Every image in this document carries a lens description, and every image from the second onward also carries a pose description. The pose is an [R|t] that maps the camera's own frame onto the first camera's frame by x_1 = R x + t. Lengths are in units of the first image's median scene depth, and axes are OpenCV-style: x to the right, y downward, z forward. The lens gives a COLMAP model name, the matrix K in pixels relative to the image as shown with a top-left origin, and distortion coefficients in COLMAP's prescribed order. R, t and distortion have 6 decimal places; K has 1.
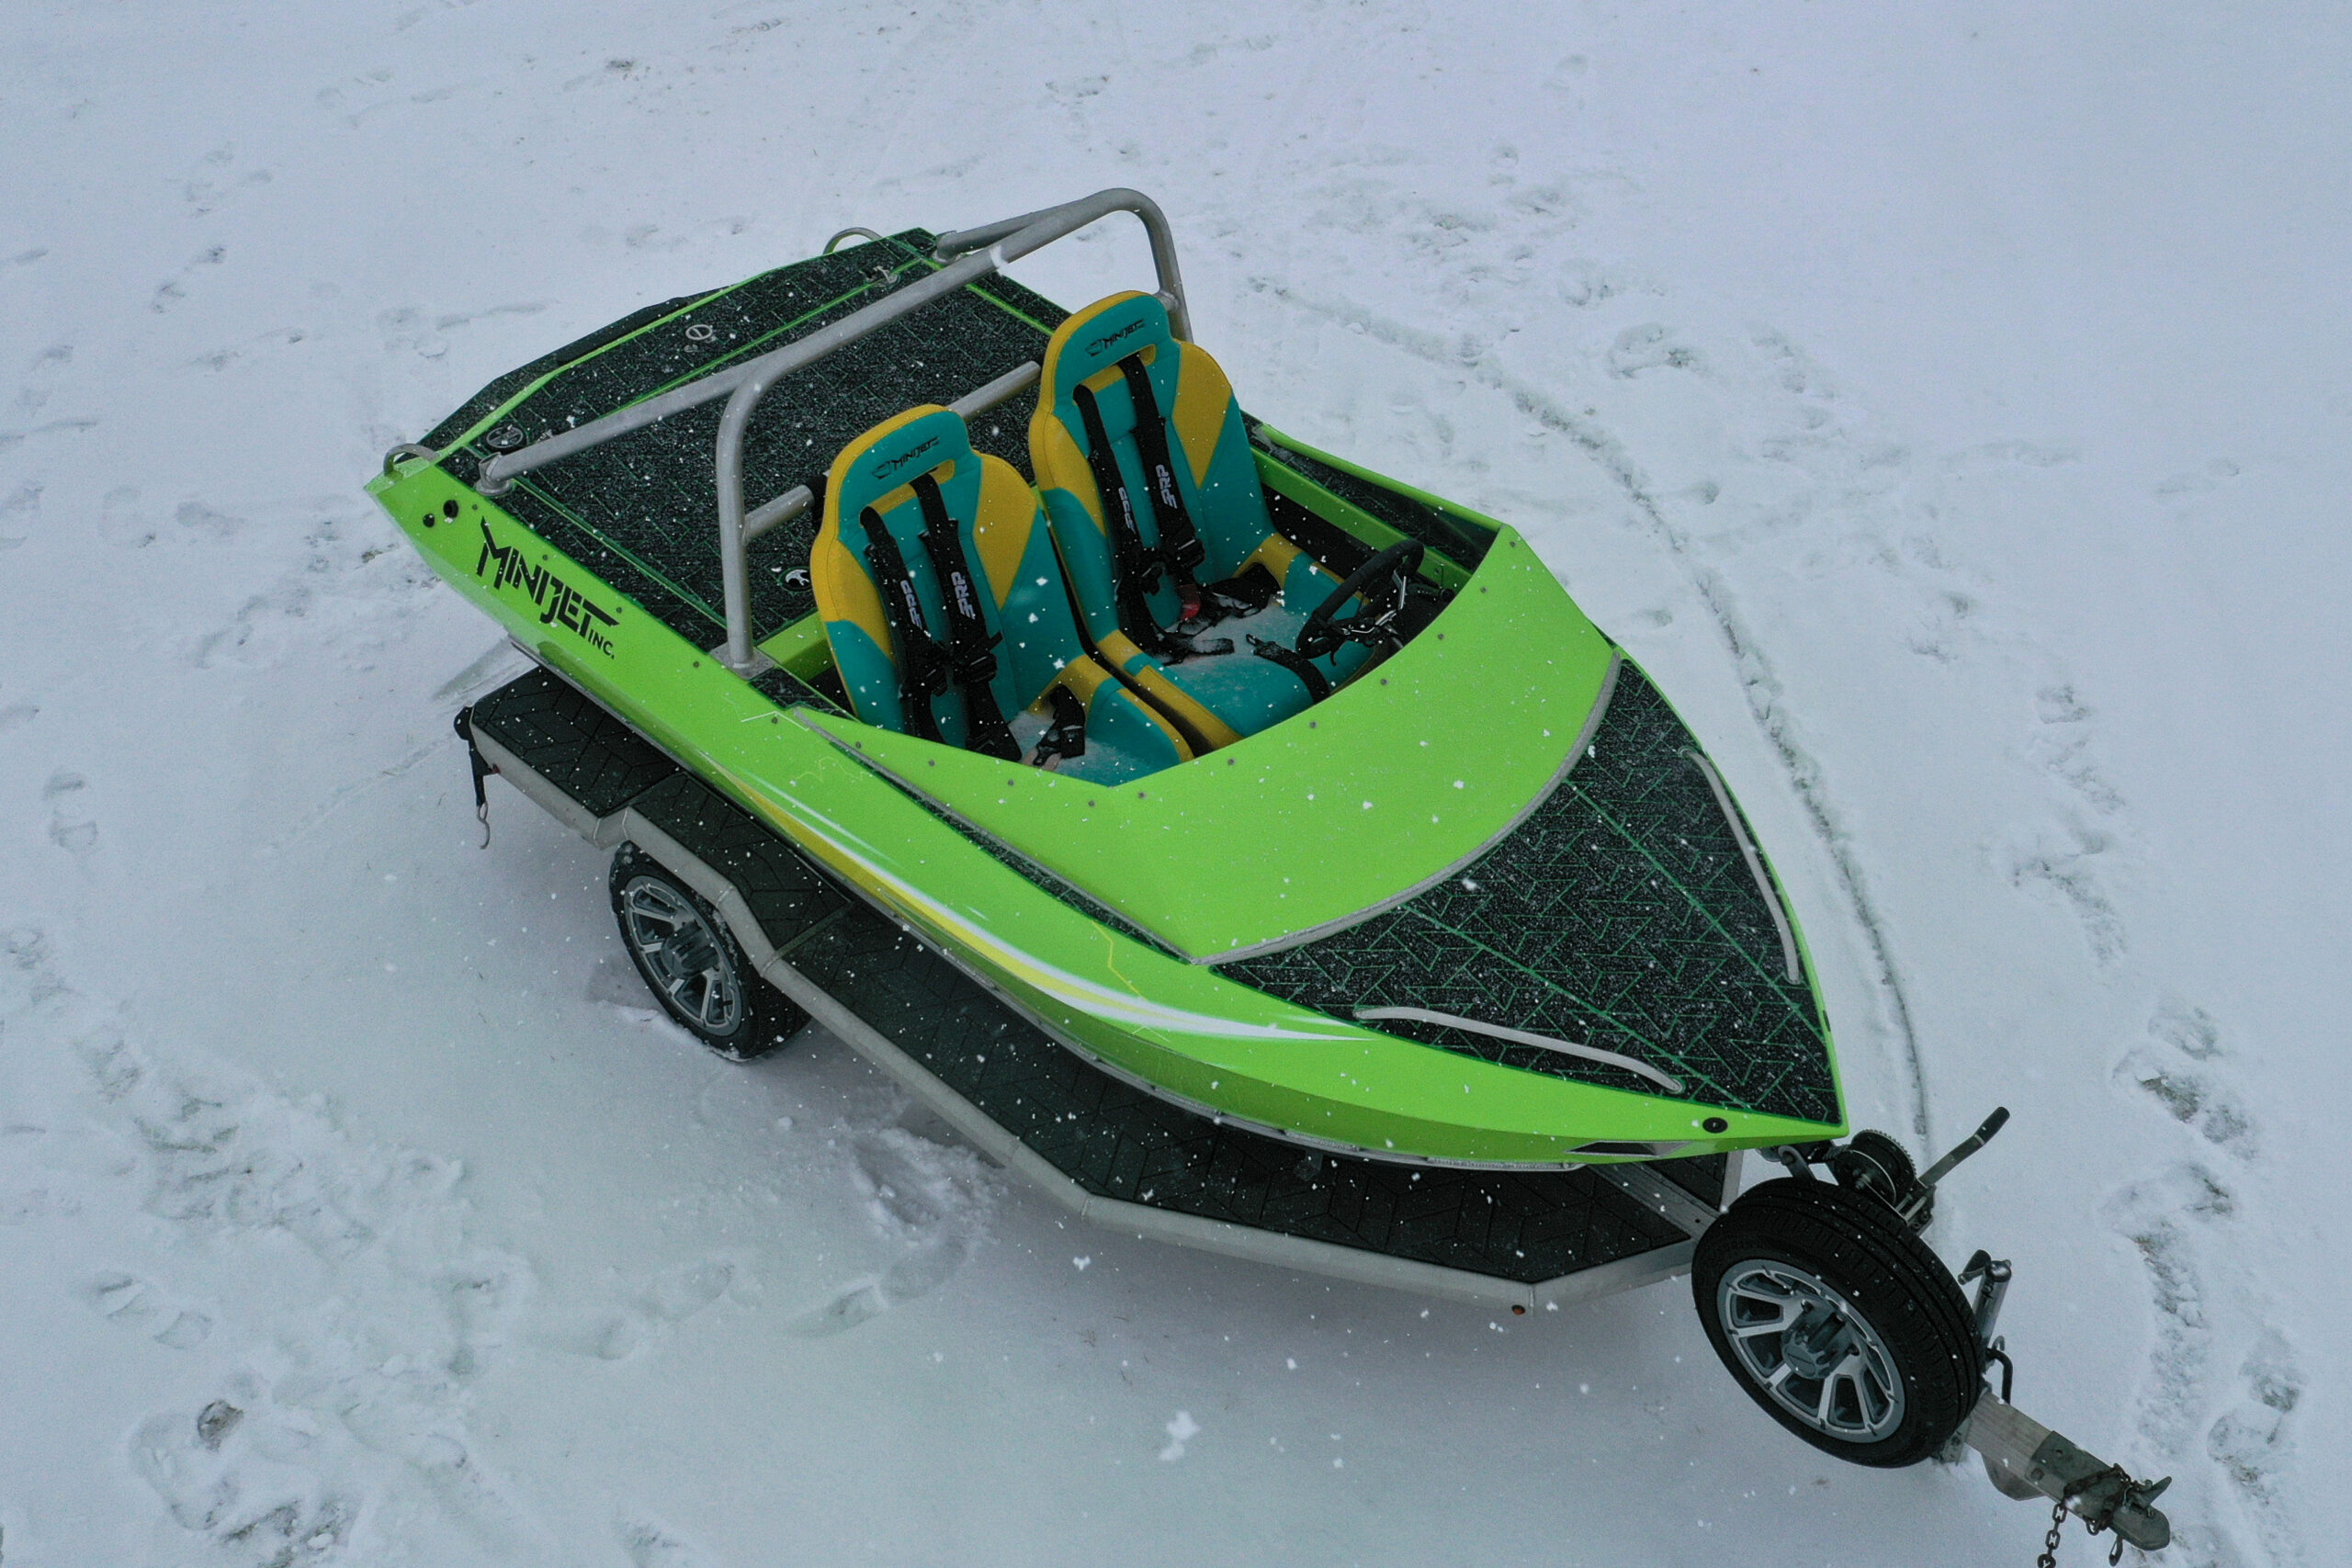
lens RADIAL K [[2810.2, 0, 1358.8], [0, 2810.2, 745.4], [0, 0, 1]] dist [-0.004295, -0.008545]
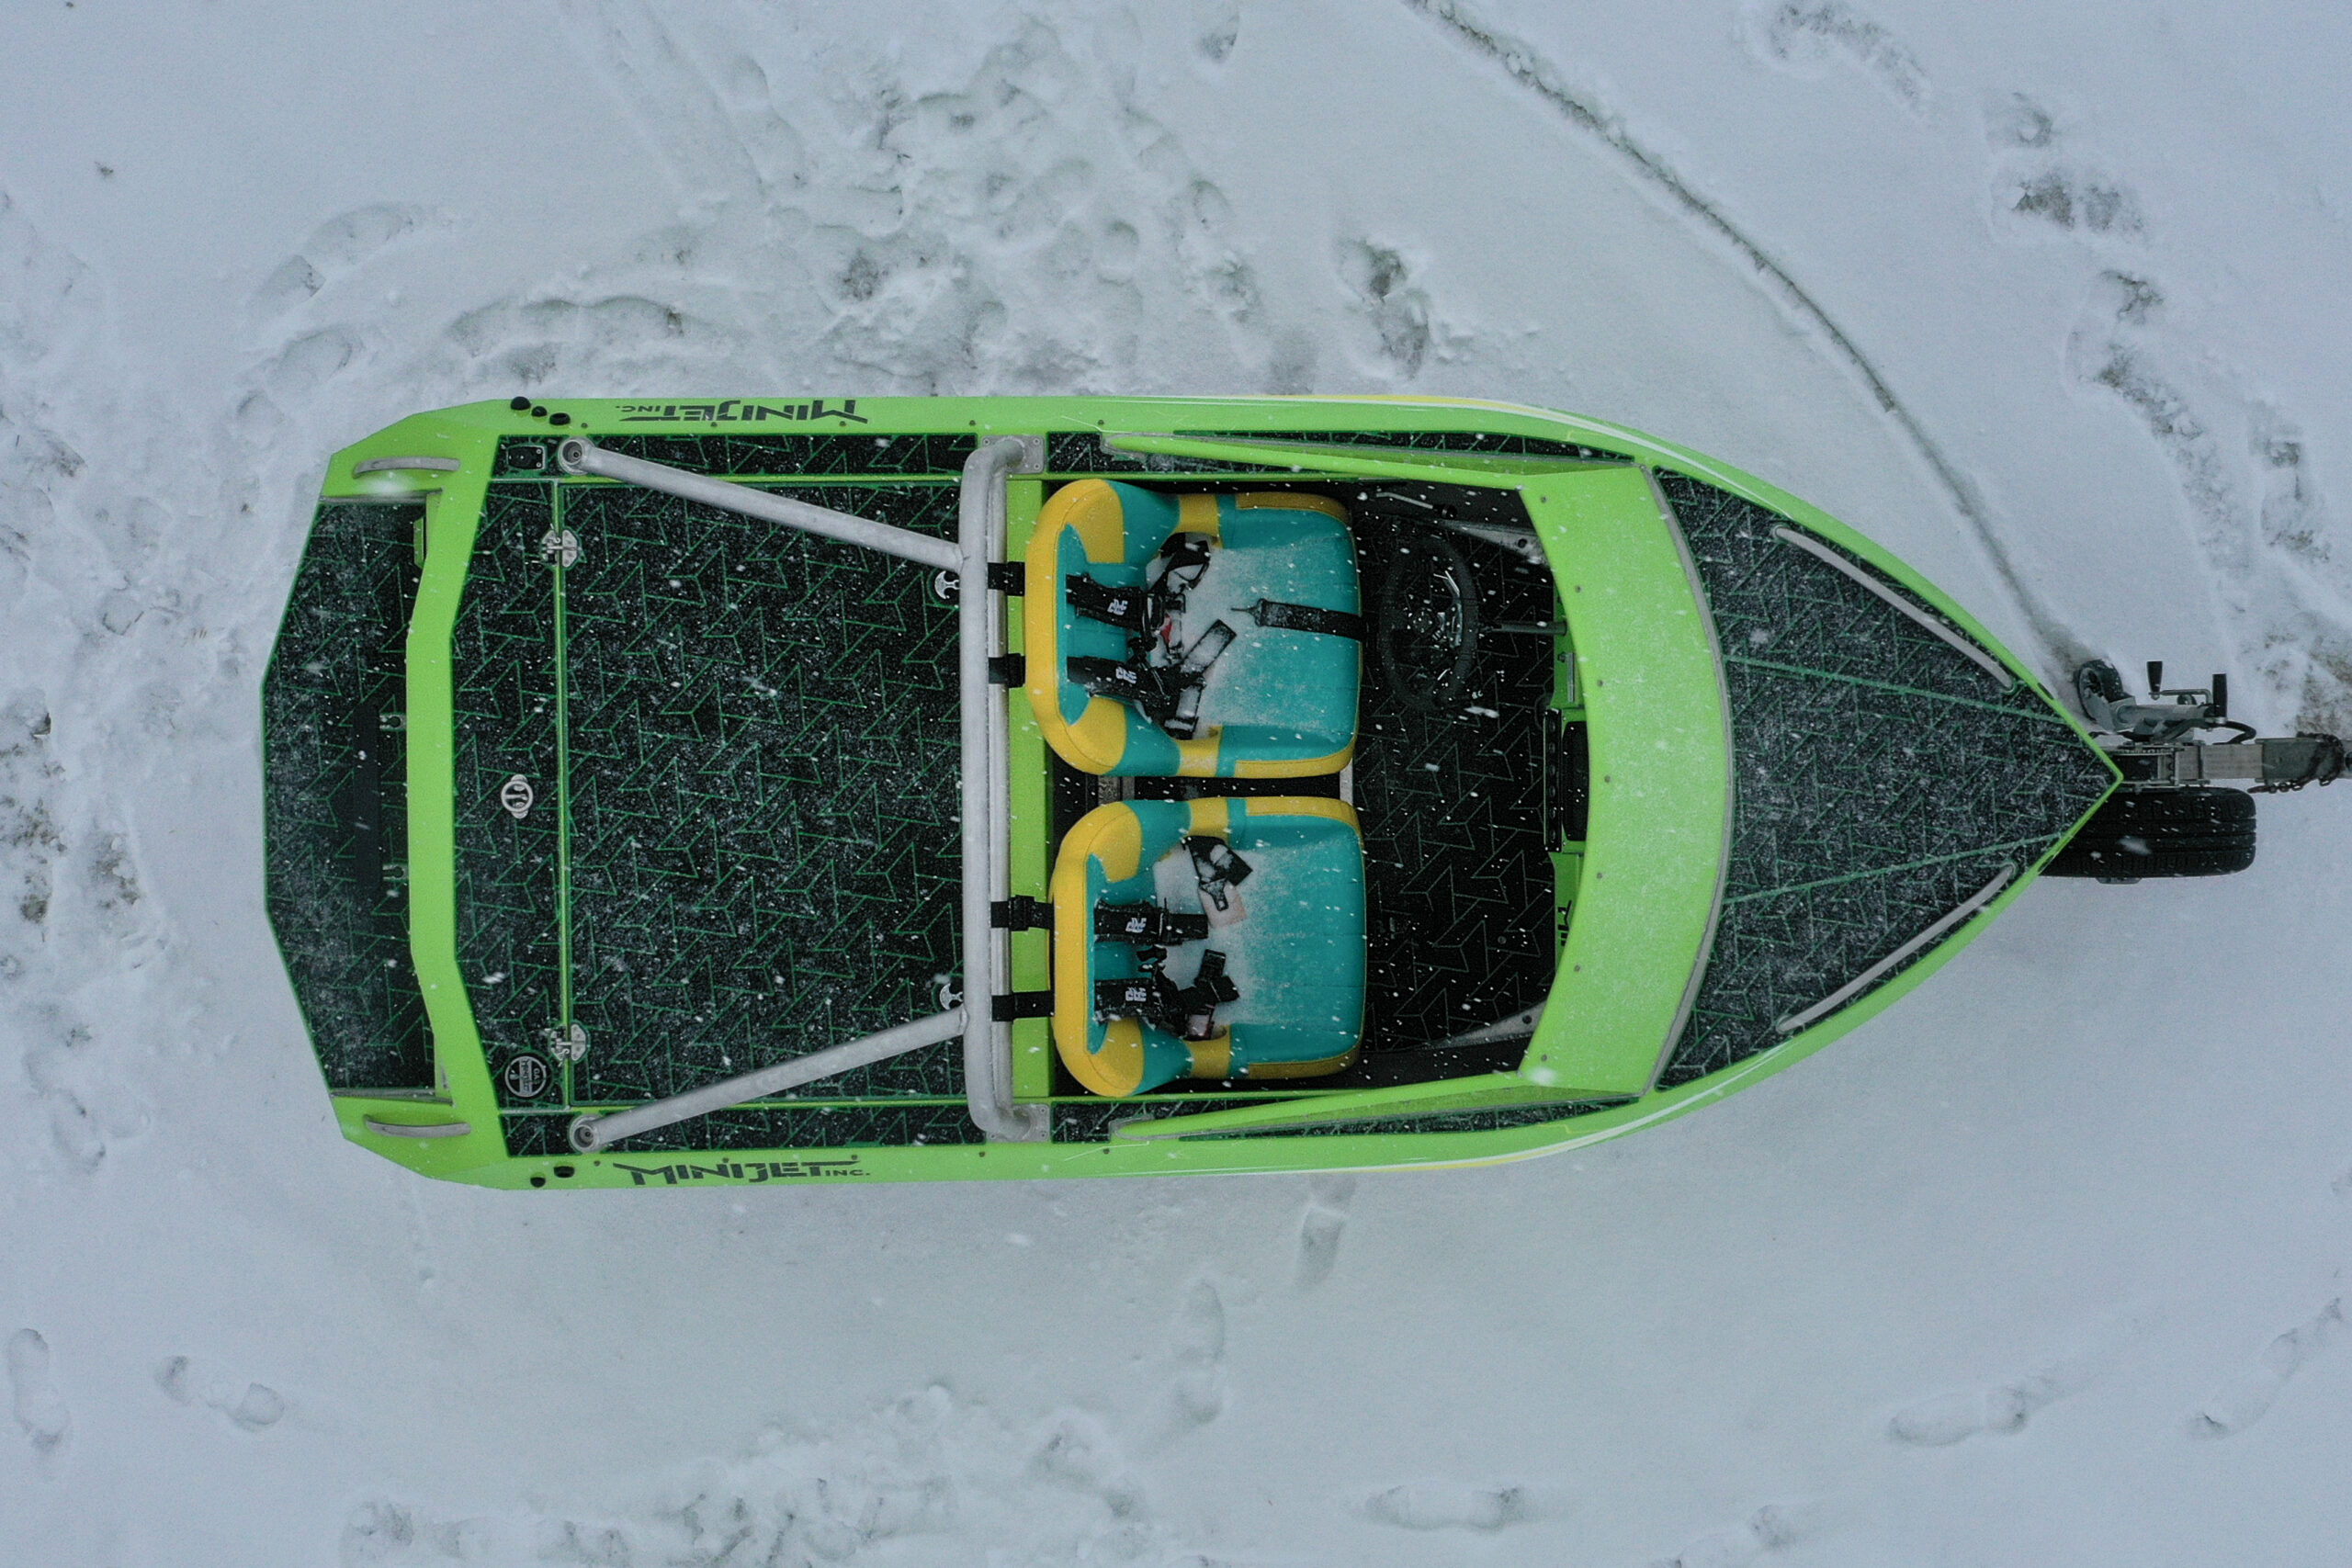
lens RADIAL K [[2916.0, 0, 1264.7], [0, 2916.0, 862.3], [0, 0, 1]] dist [0.006219, -0.012656]
pose [[0.741731, -0.670618, -0.010378, -0.079127], [0.416633, 0.448577, 0.790693, -0.770031], [-0.525597, -0.590805, 0.612125, 0.363761]]
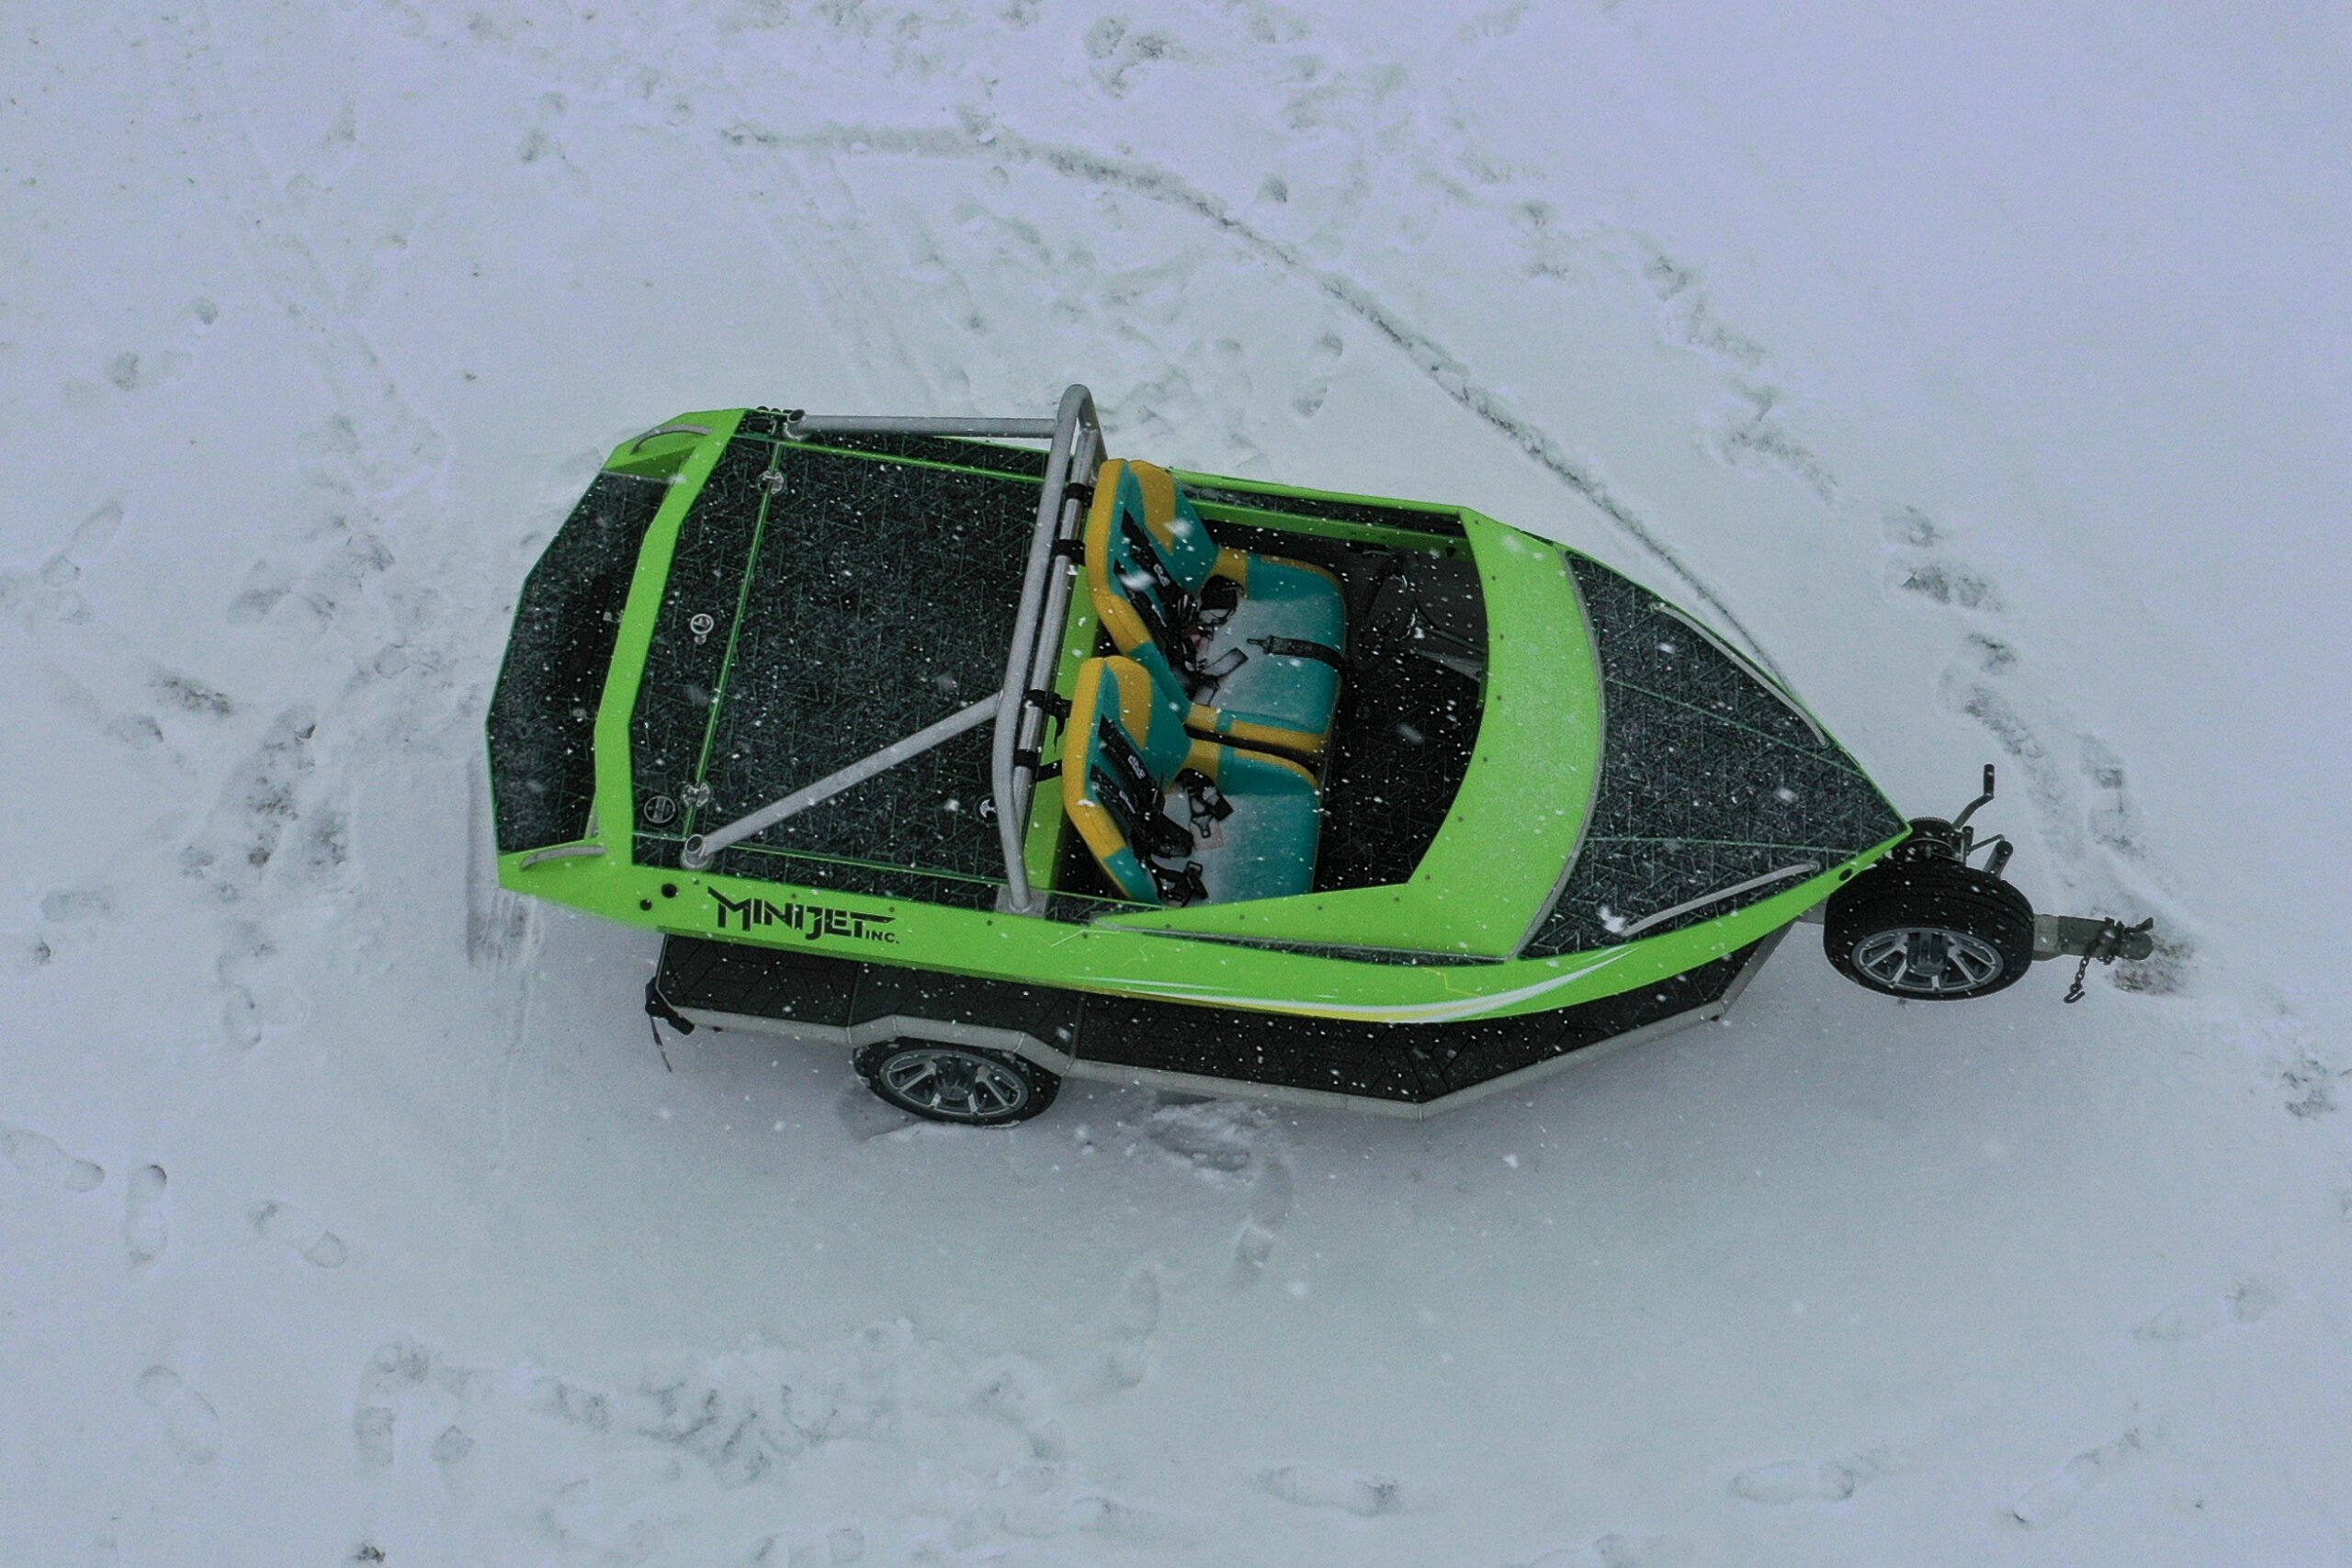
lens RADIAL K [[3788.8, 0, 1426.9], [0, 3788.8, 784.2], [0, 0, 1]] dist [0.009372, 0.022717]
pose [[0.819733, -0.493708, 0.290327, -0.496783], [0.348039, 0.831964, 0.432093, -0.687492], [-0.454870, -0.253156, 0.853818, -0.475284]]
